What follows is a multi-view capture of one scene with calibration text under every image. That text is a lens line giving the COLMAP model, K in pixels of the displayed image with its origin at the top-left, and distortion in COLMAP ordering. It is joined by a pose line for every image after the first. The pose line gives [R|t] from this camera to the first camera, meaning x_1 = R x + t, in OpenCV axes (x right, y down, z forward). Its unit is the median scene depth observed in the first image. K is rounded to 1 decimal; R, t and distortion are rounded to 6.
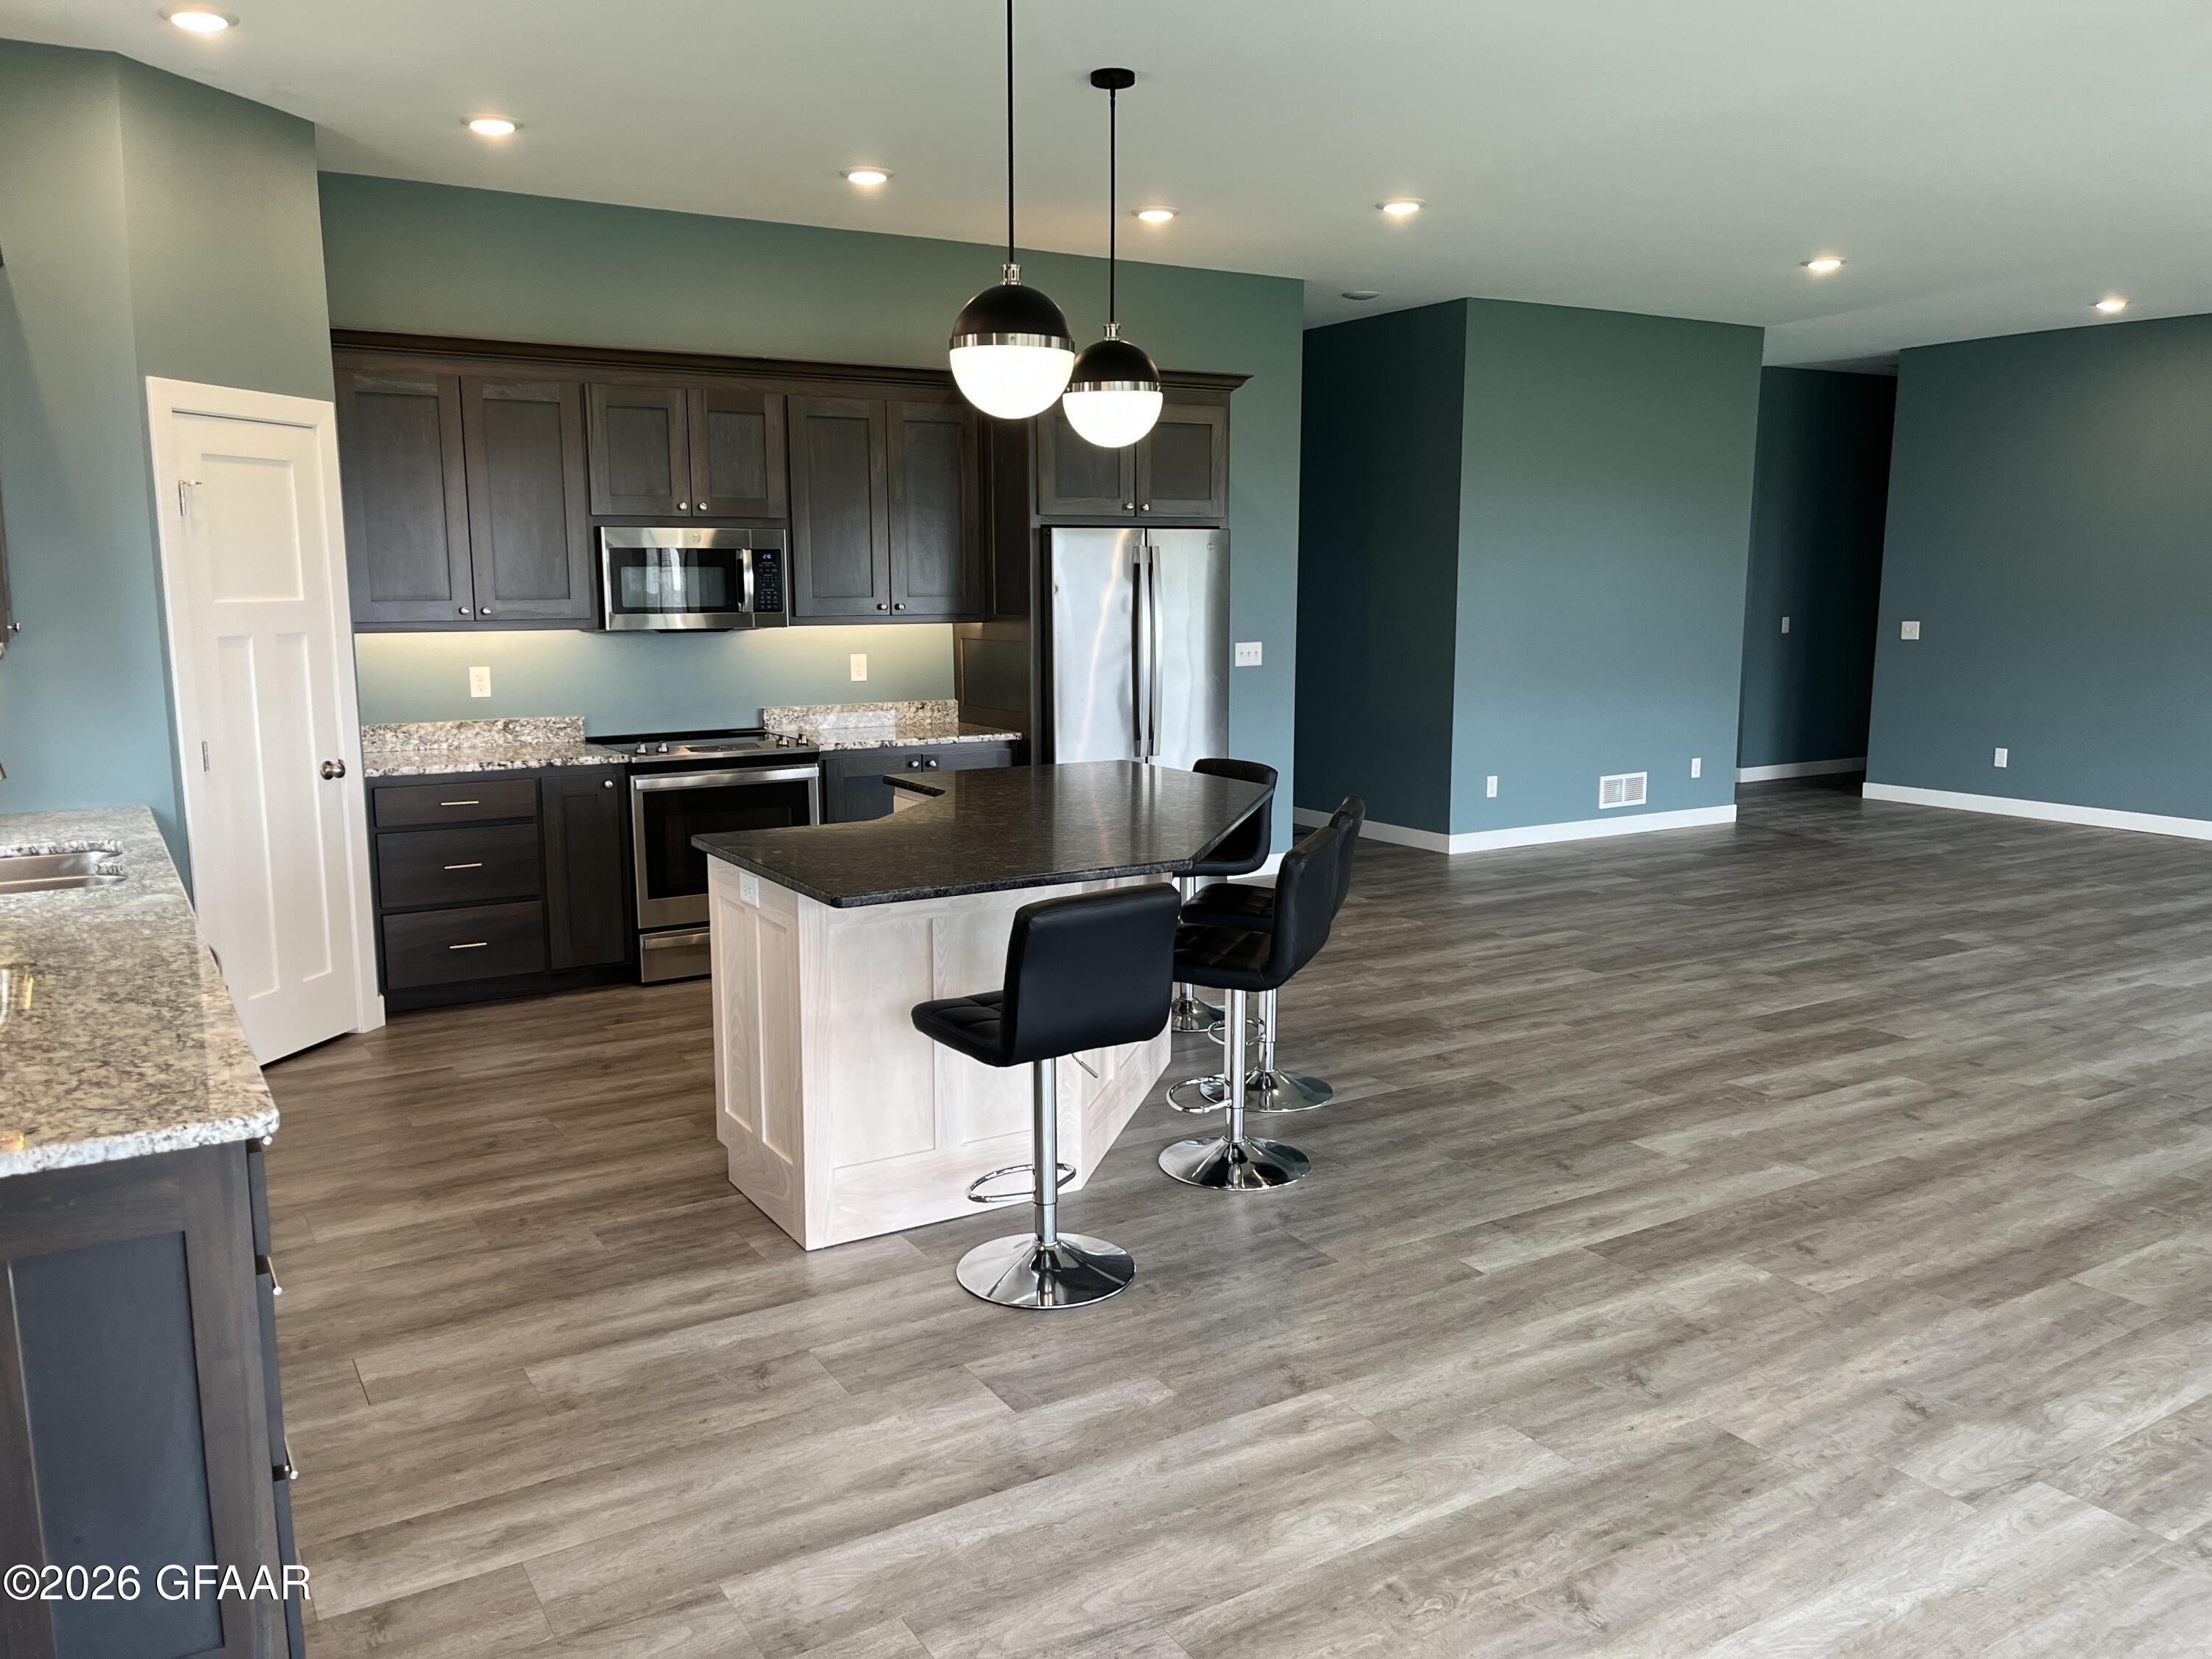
lens RADIAL K [[1653.2, 0, 1062.4], [0, 1653.2, 836.1], [0, 0, 1]] dist [0.090669, -0.149209]
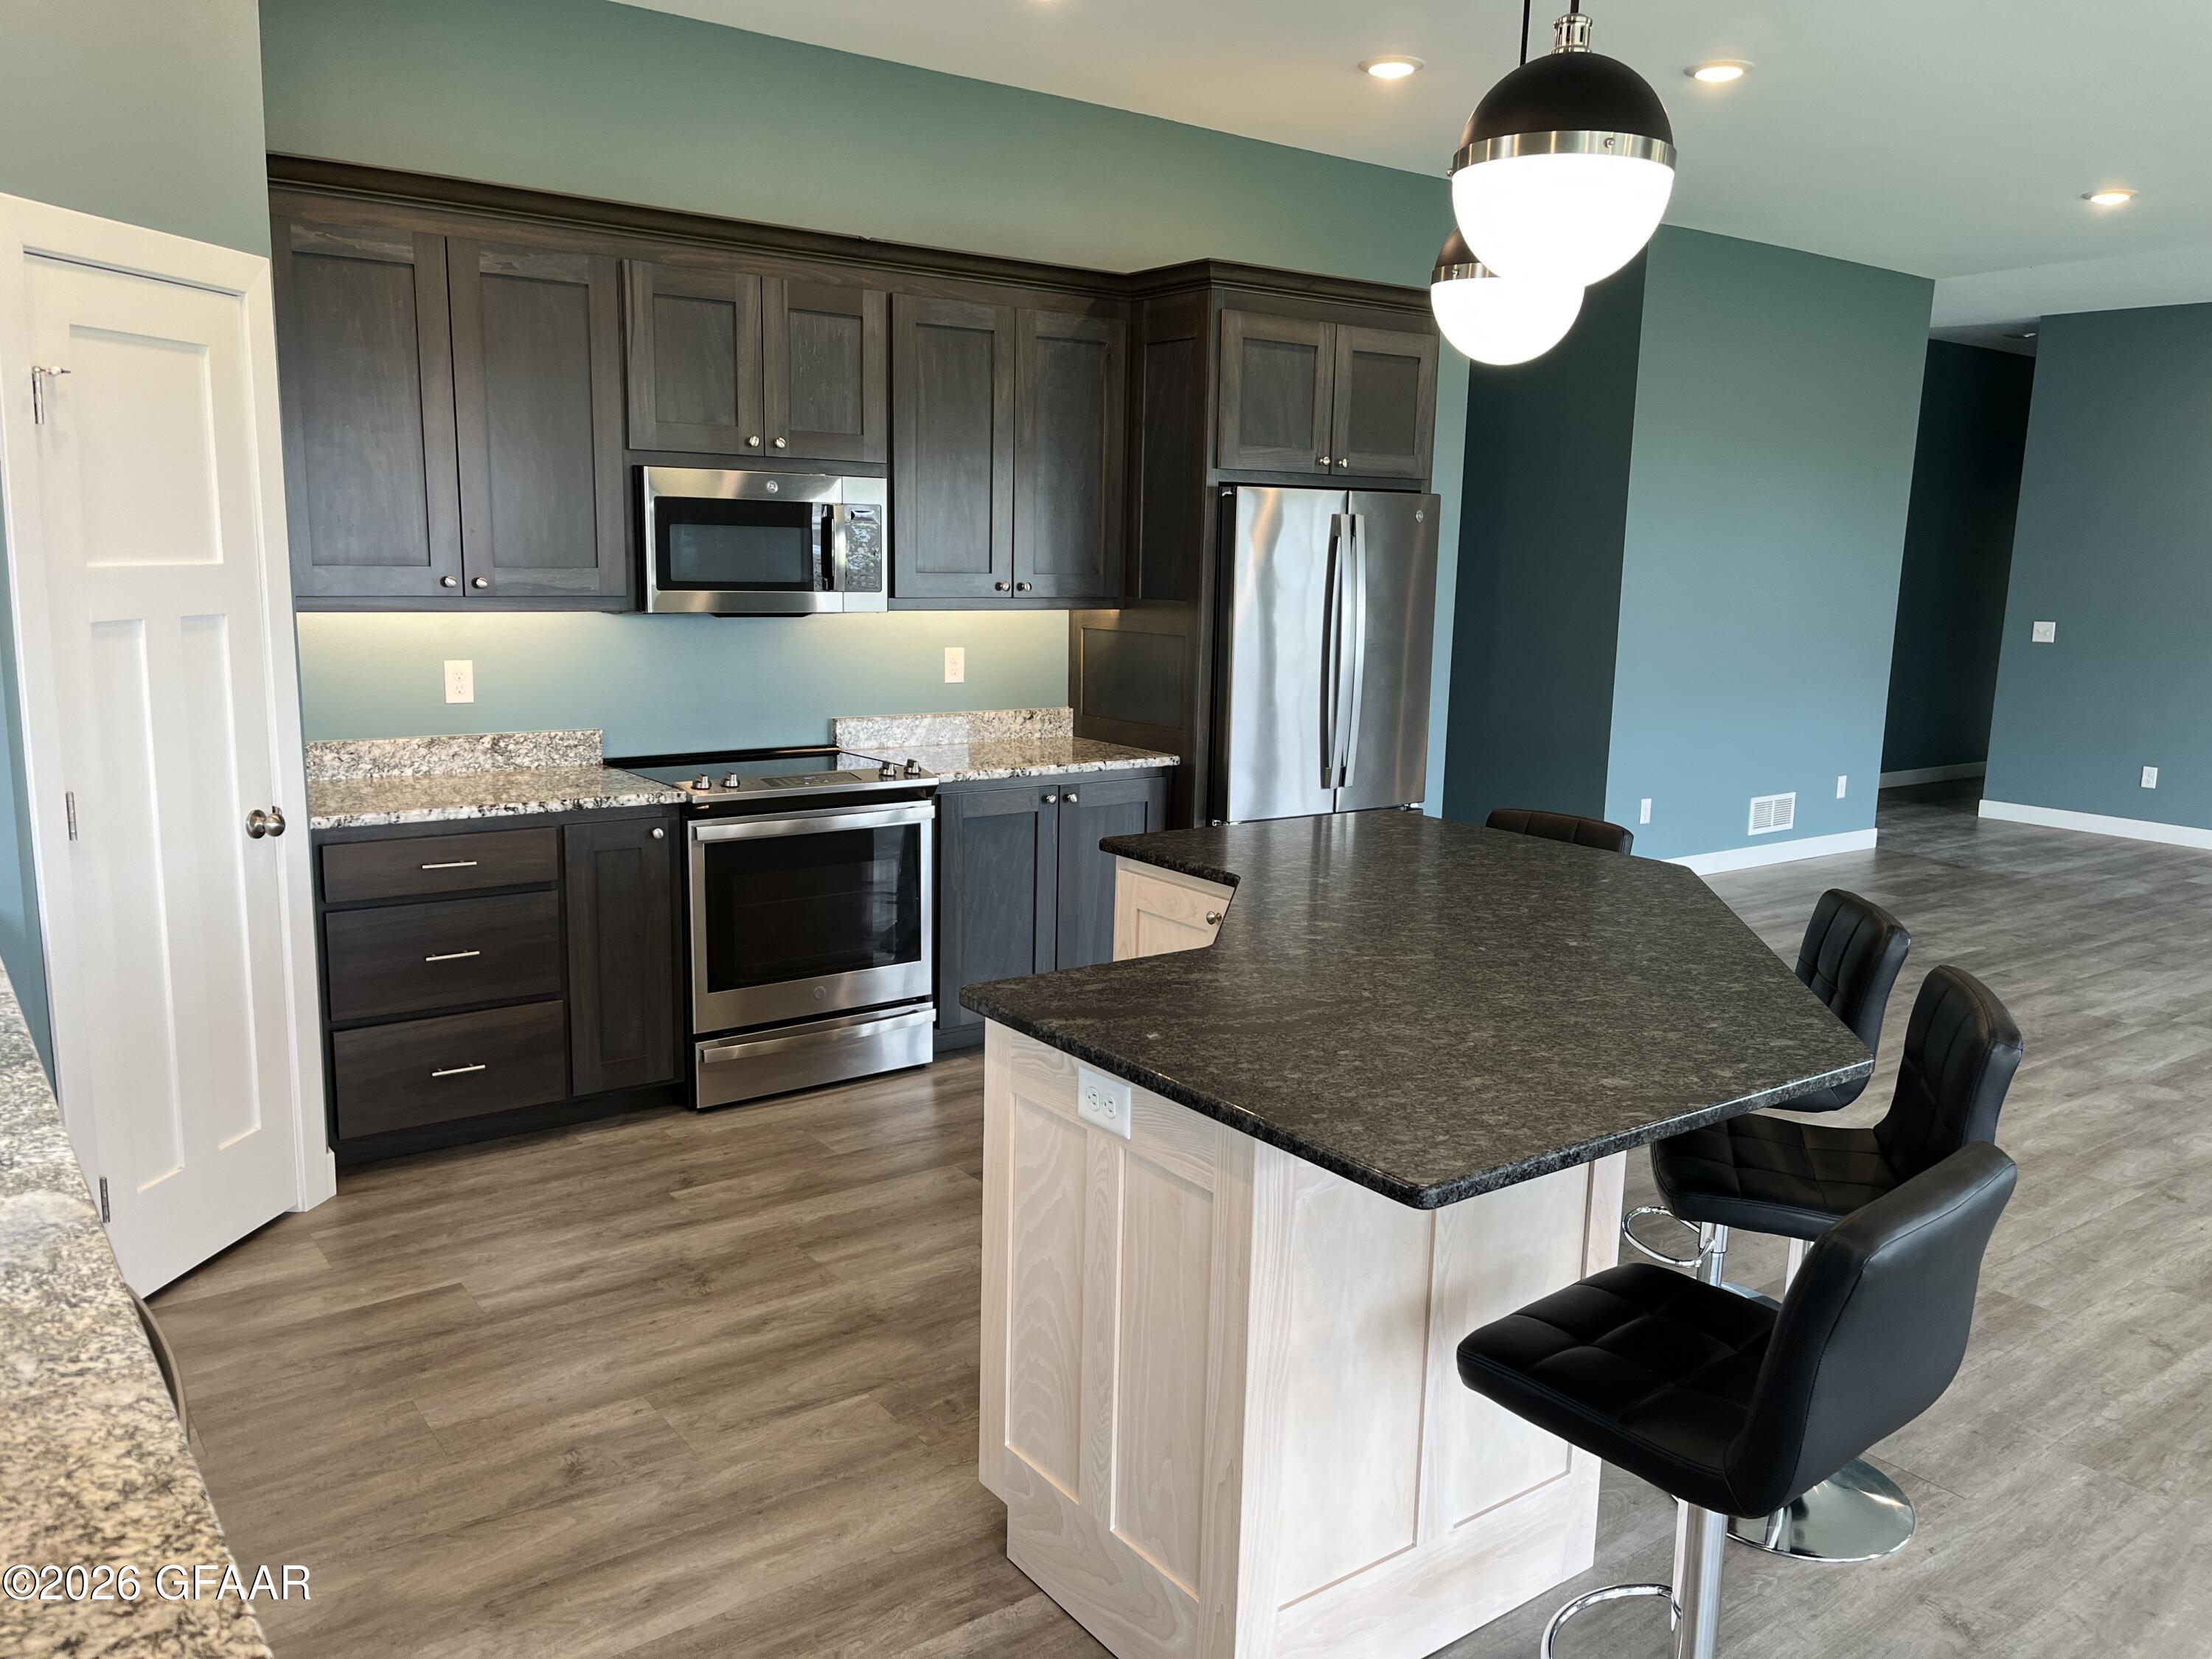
lens RADIAL K [[1672.8, 0, 1104.3], [0, 1672.8, 843.4], [0, 0, 1]] dist [0.097828, -0.146325]
pose [[0.994683, 0.008176, 0.102662, -0.158744], [-0.010351, 0.999733, 0.020664, -0.043797], [-0.102465, -0.021617, 0.994502, 0.272391]]
